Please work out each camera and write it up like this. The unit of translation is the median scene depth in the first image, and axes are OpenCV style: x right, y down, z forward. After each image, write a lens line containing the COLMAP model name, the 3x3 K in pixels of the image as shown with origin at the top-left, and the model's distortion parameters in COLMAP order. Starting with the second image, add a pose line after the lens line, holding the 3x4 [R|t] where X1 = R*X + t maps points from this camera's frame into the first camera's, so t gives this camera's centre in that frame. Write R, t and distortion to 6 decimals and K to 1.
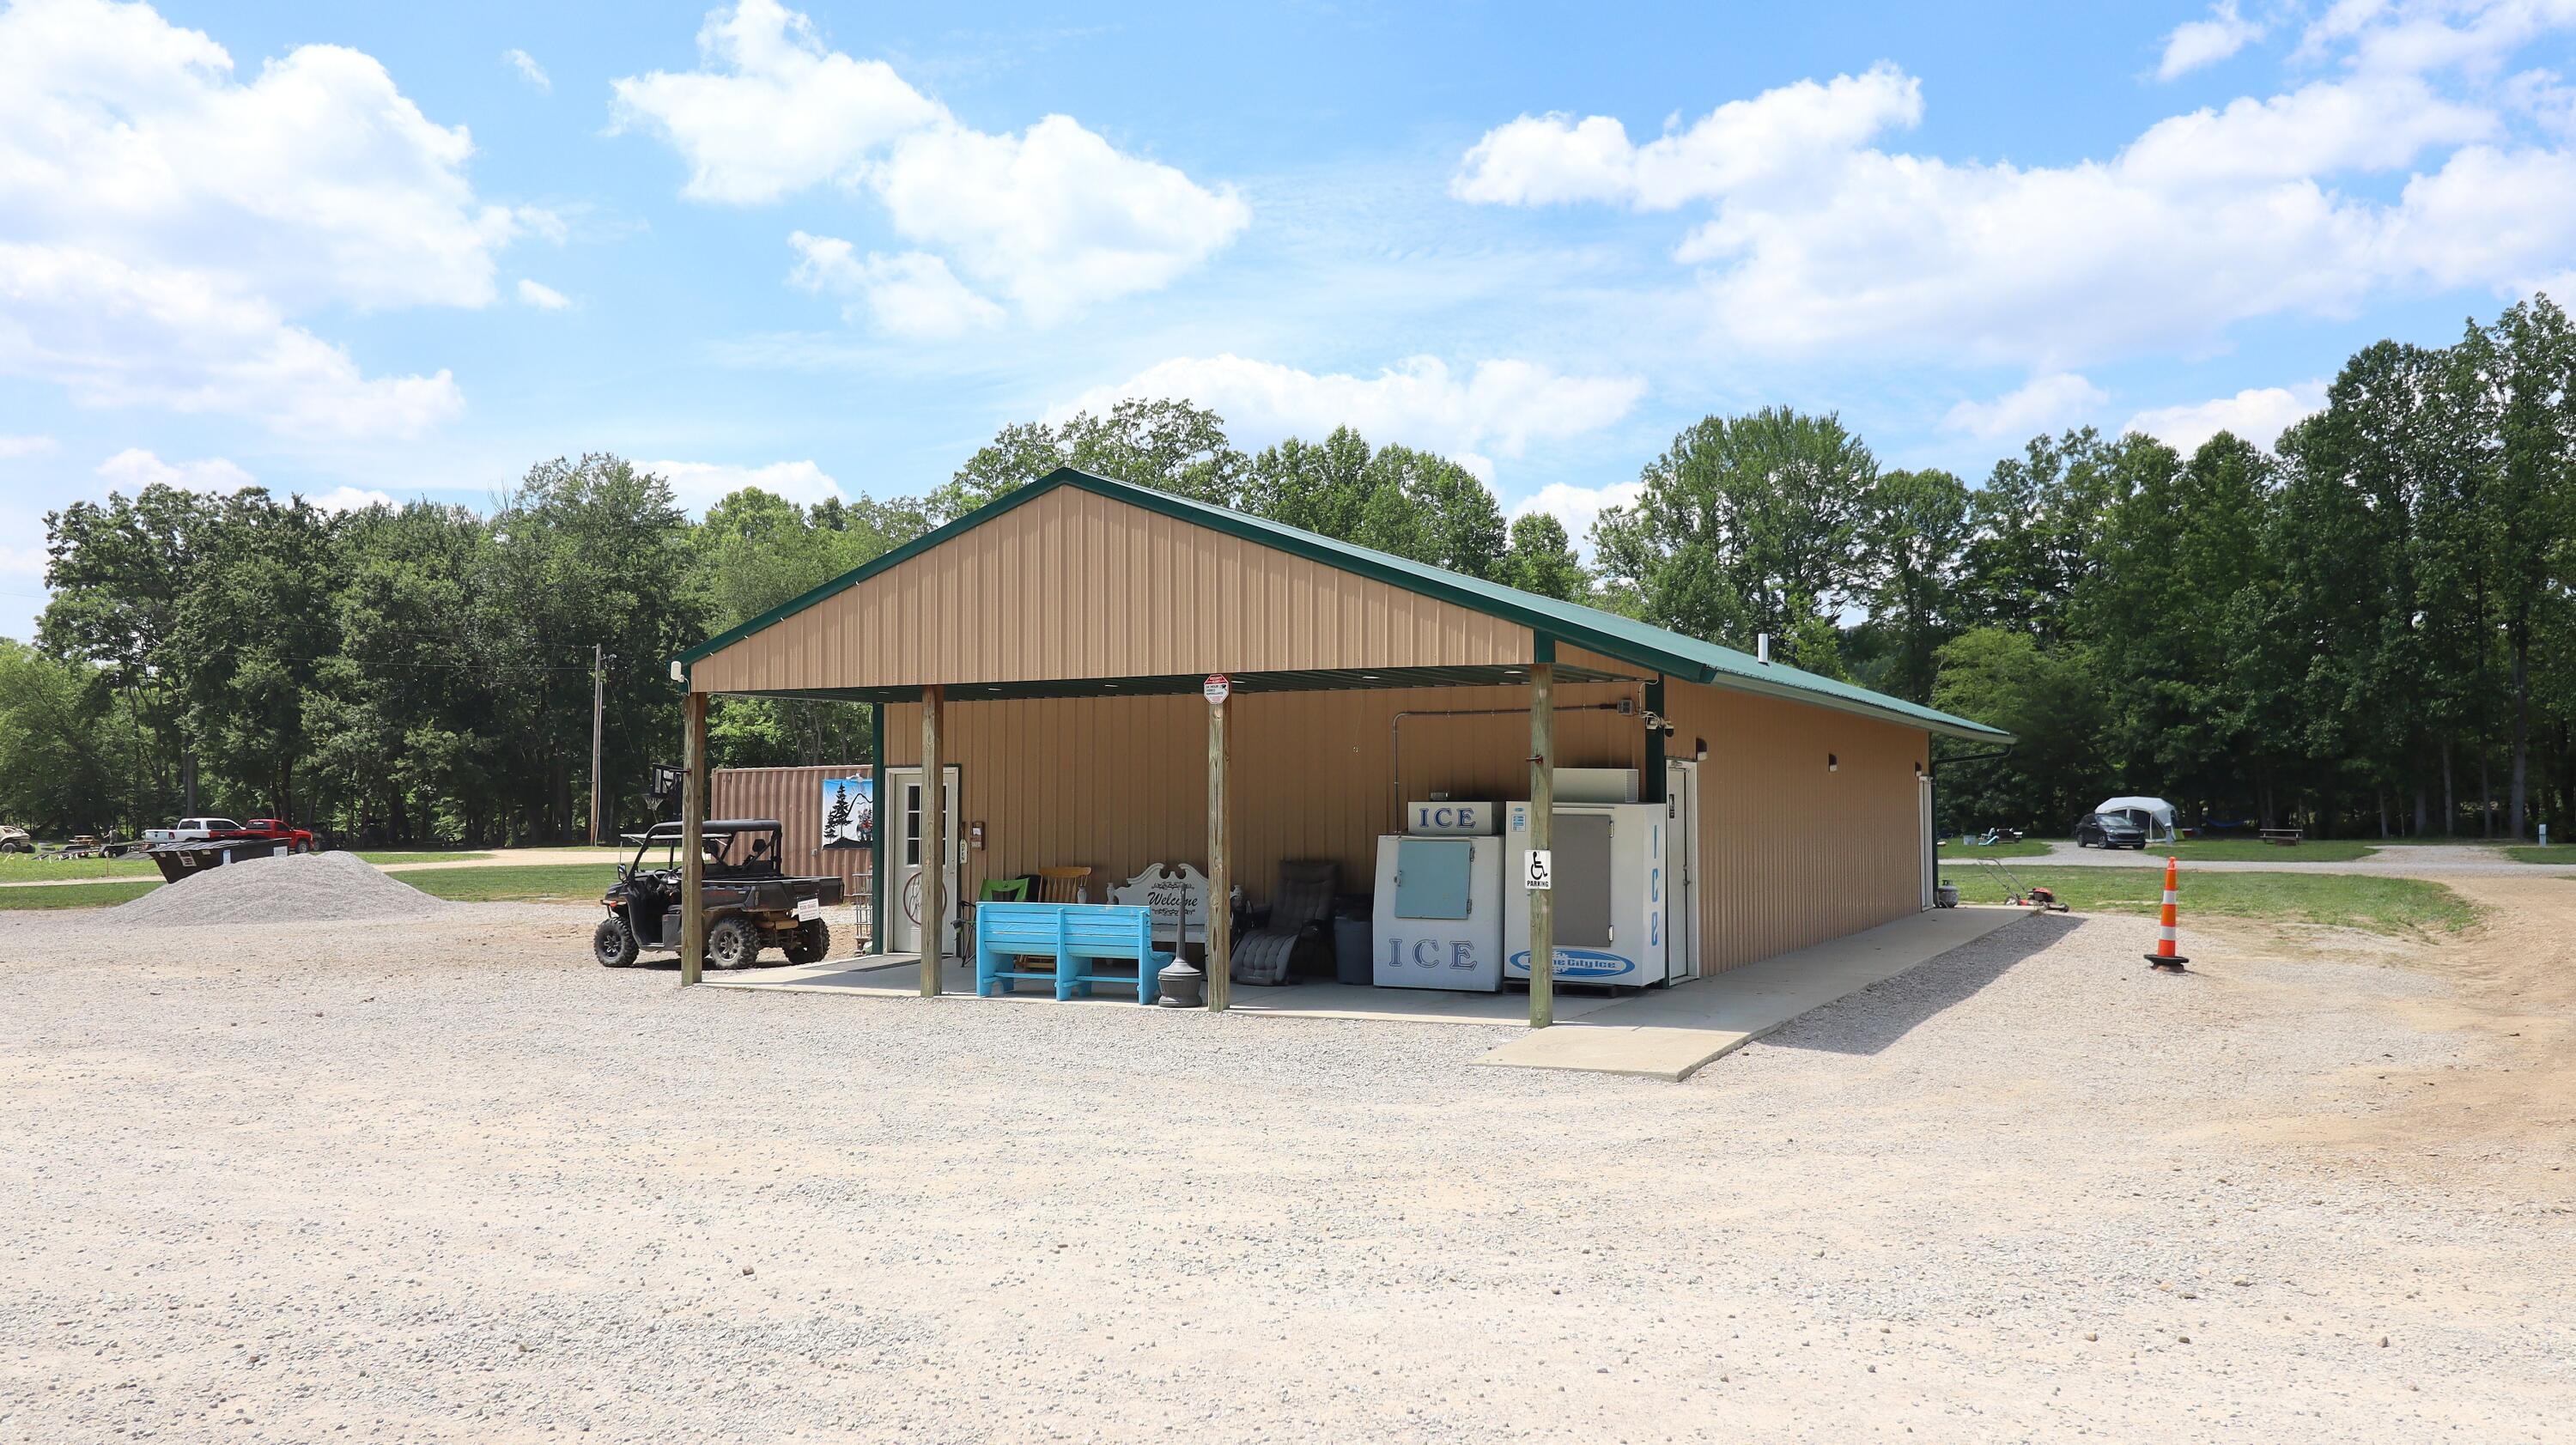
lens RADIAL K [[2031.6, 0, 1283.9], [0, 2031.6, 722.5], [0, 0, 1]] dist [0.008042, -0.004215]
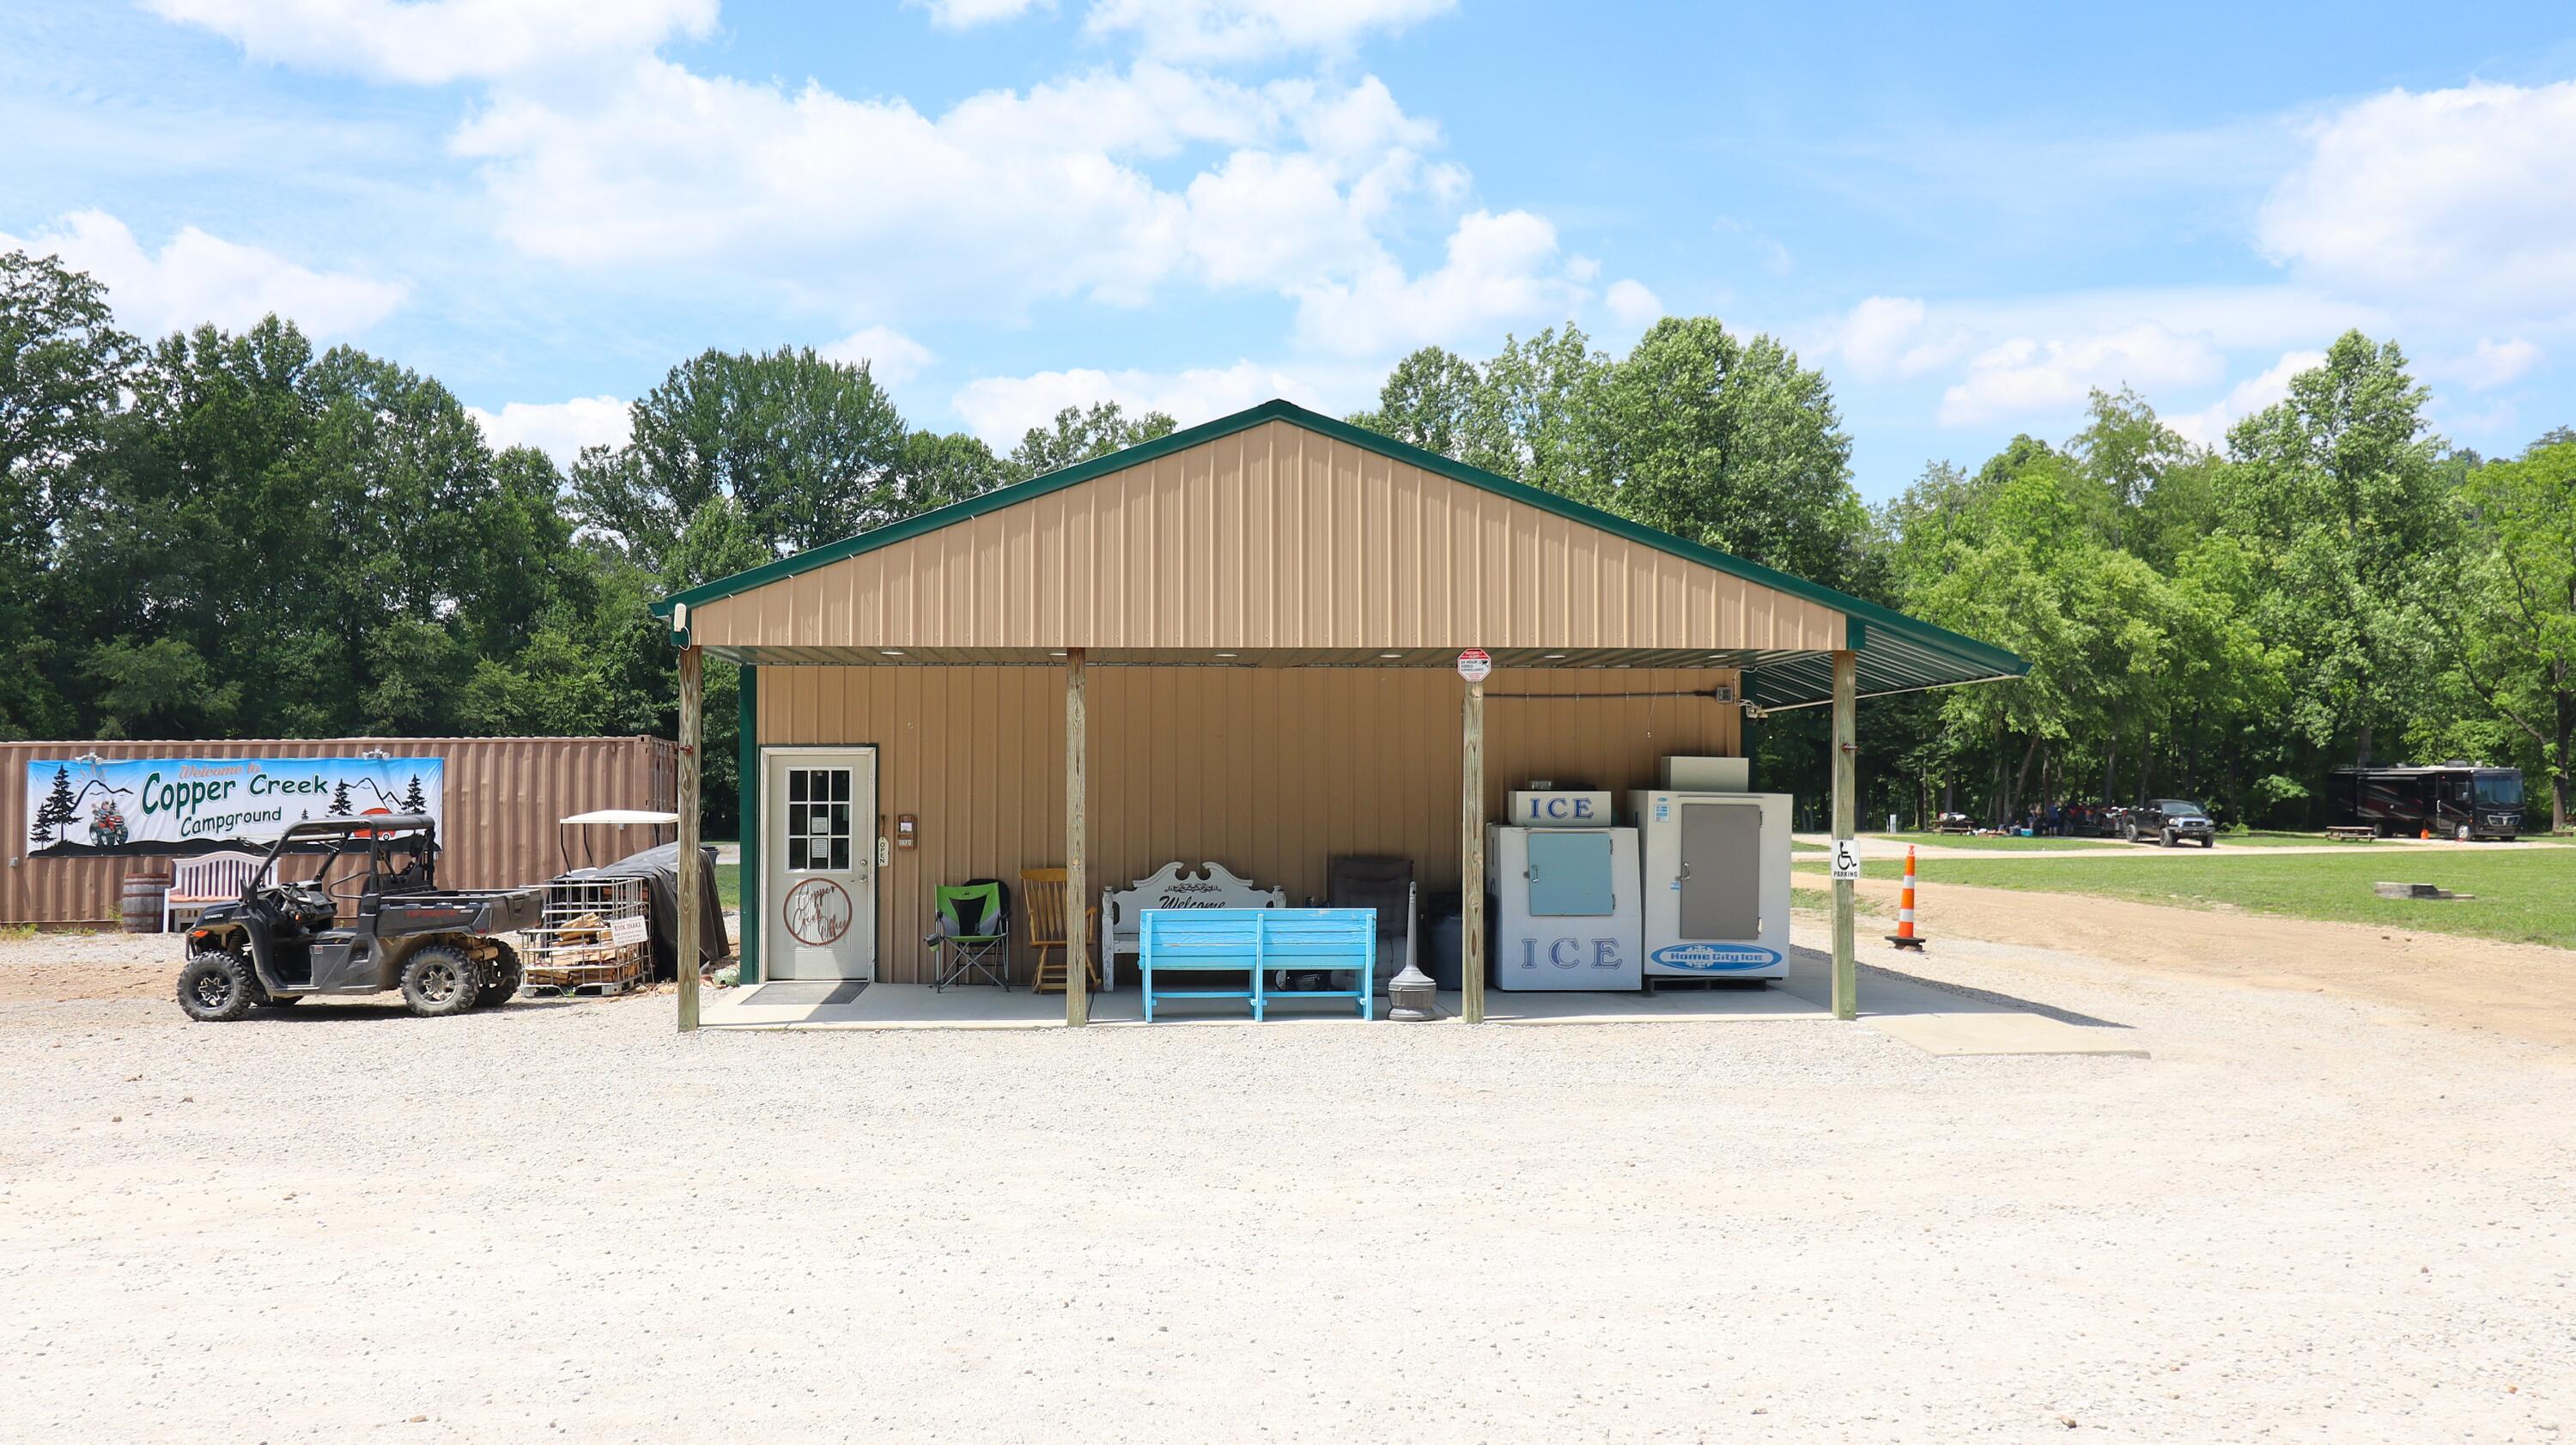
lens RADIAL K [[2310.5, 0, 1285.9], [0, 2310.5, 737.9], [0, 0, 1]] dist [0.015081, -0.004802]
pose [[0.856894, 0.013844, 0.515306, -0.496678], [-0.021221, 0.999739, 0.008430, 0.007058], [-0.515055, -0.018159, 0.856965, 0.131605]]
